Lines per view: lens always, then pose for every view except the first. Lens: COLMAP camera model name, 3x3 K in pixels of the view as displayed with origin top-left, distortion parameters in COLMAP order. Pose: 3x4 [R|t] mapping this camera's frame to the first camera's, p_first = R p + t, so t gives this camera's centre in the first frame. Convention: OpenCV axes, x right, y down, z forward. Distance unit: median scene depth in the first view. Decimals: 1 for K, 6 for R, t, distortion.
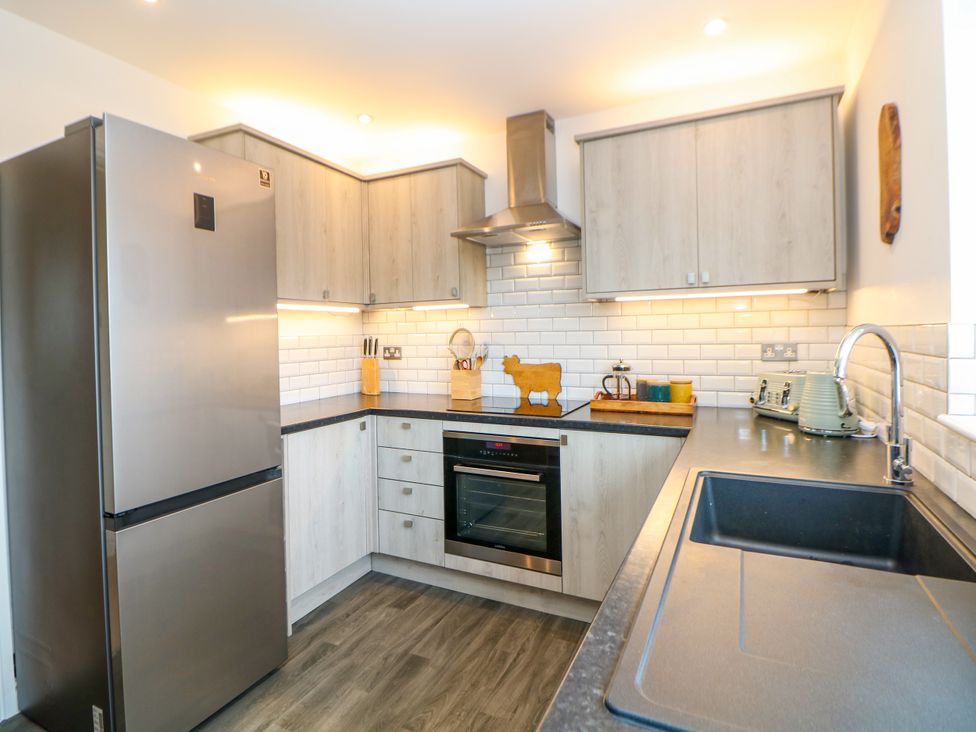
lens RADIAL K [[508.8, 0, 496.5], [0, 508.8, 340.1], [0, 0, 1]] dist [-0.001572, -0.000467]
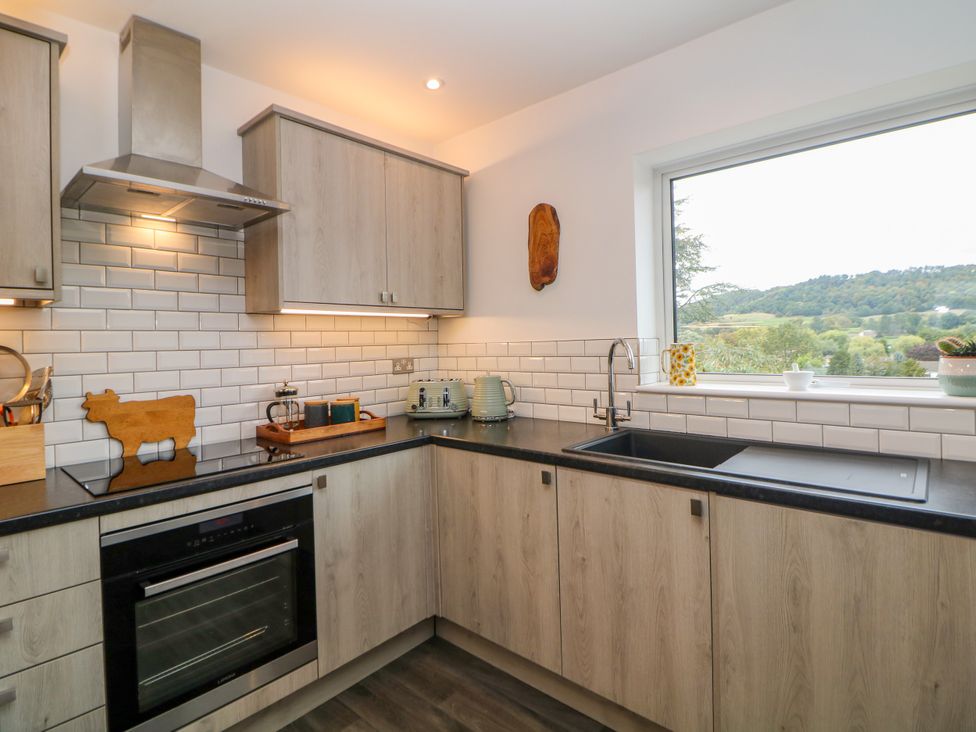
lens RADIAL K [[508.8, 0, 496.5], [0, 508.8, 340.1], [0, 0, 1]] dist [-0.001572, -0.000467]
pose [[0.263212, 0.016220, 0.964602, -0.508738], [0.034486, 0.999061, -0.026210, 0.002248], [-0.964121, 0.040164, 0.262406, 0.454419]]
